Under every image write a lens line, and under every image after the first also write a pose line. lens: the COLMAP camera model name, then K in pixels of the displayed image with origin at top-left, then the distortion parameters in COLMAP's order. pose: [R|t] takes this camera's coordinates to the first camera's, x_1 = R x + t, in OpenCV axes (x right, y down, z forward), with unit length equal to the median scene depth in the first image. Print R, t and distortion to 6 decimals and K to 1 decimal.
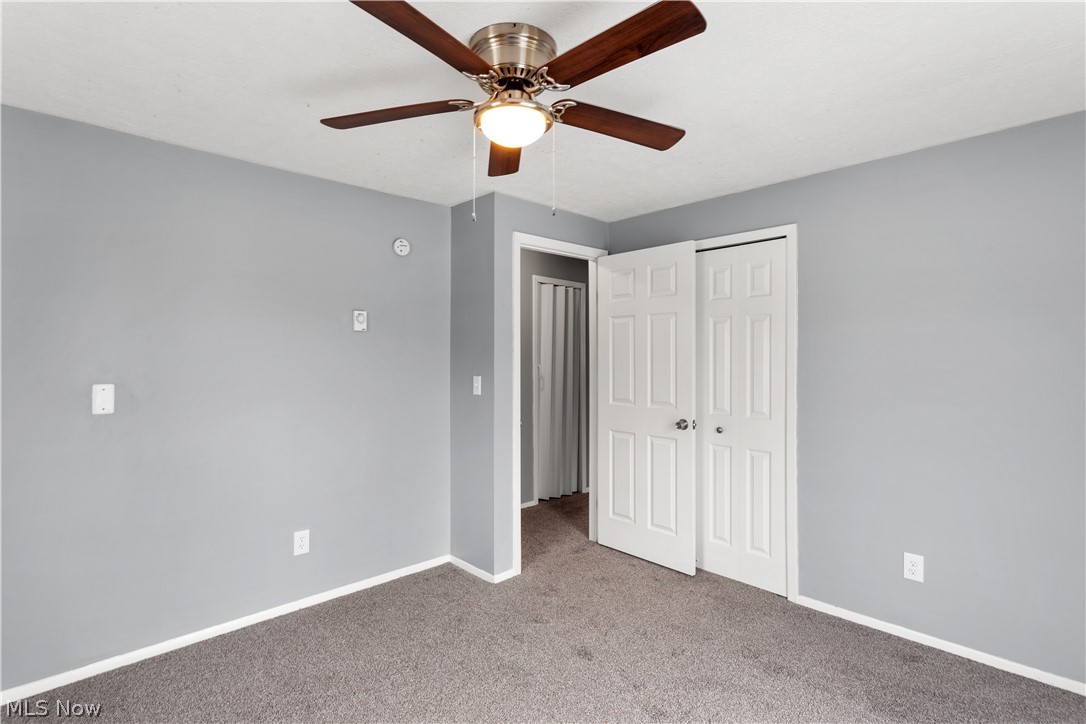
lens RADIAL K [[519.0, 0, 541.5], [0, 519.0, 361.4], [0, 0, 1]] dist [0.004003, 0.002210]
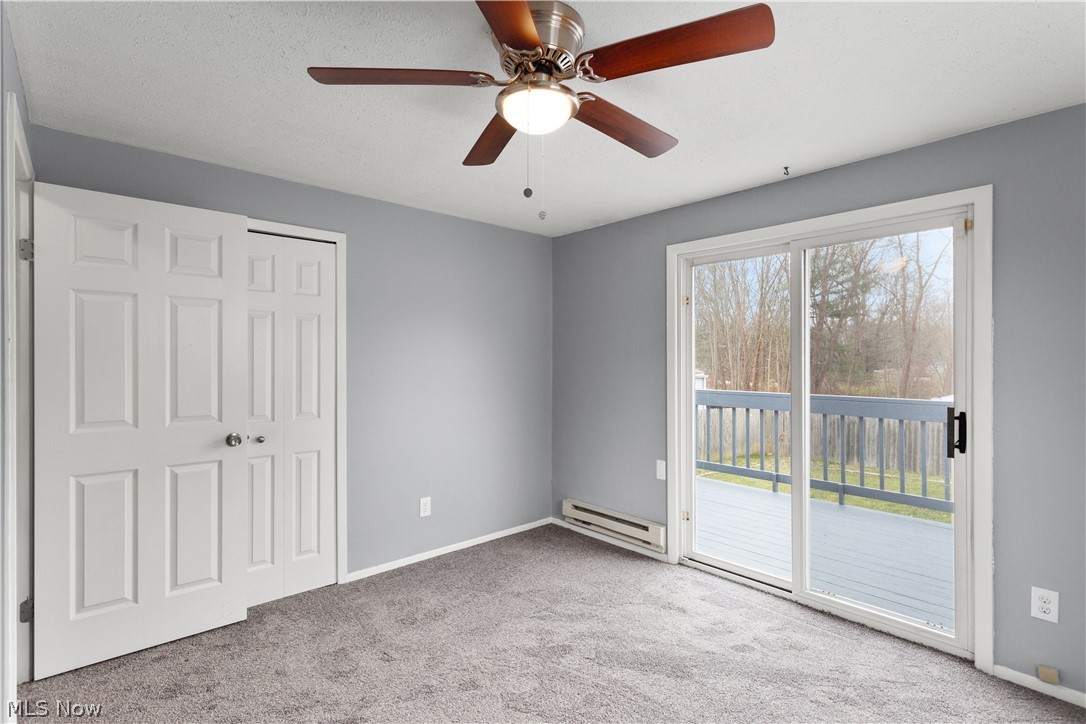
lens RADIAL K [[519.0, 0, 541.6], [0, 519.0, 358.3], [0, 0, 1]] dist [0.004003, 0.002210]
pose [[0.039804, -0.003741, 0.999201, -0.537828], [0.001579, 0.999992, 0.003681, -0.007998], [-0.999206, 0.001432, 0.039809, 0.506991]]
